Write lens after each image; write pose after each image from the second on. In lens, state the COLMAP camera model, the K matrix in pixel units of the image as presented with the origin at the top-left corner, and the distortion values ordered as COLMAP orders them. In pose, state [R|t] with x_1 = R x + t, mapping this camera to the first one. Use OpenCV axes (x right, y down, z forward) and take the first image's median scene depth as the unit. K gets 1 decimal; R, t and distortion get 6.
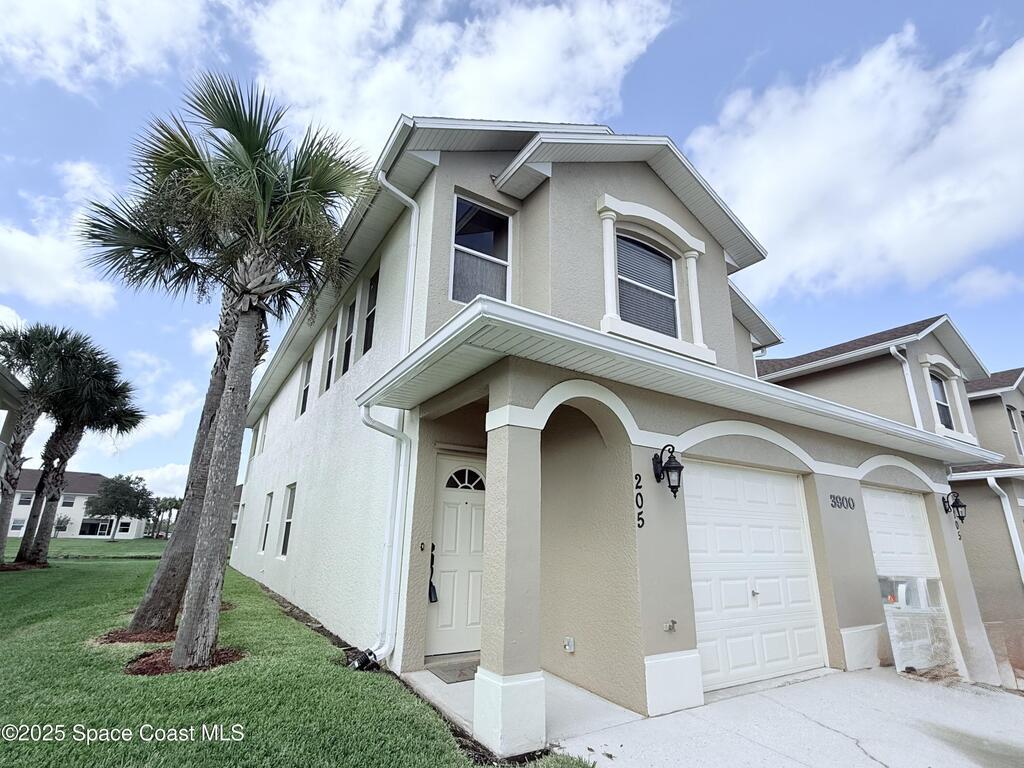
lens RADIAL K [[503.2, 0, 512.0], [0, 503.2, 384.0], [0, 0, 1]] dist [-0.000038, 0.012384]
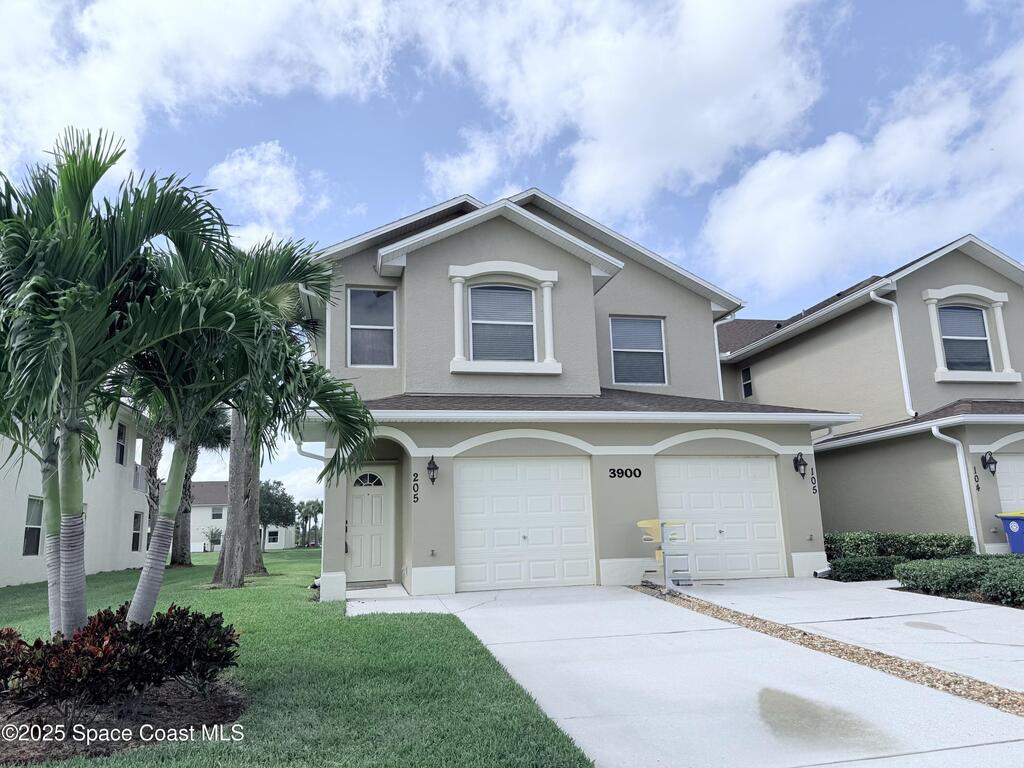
lens RADIAL K [[718.9, 0, 512.0], [0, 718.9, 384.0], [0, 0, 1]] dist [0.084484, -0.000660]
pose [[0.941386, -0.119283, -0.315537, 0.637214], [0.148565, 0.986397, 0.070347, -0.118820], [0.302853, -0.113102, 0.946302, -0.580200]]
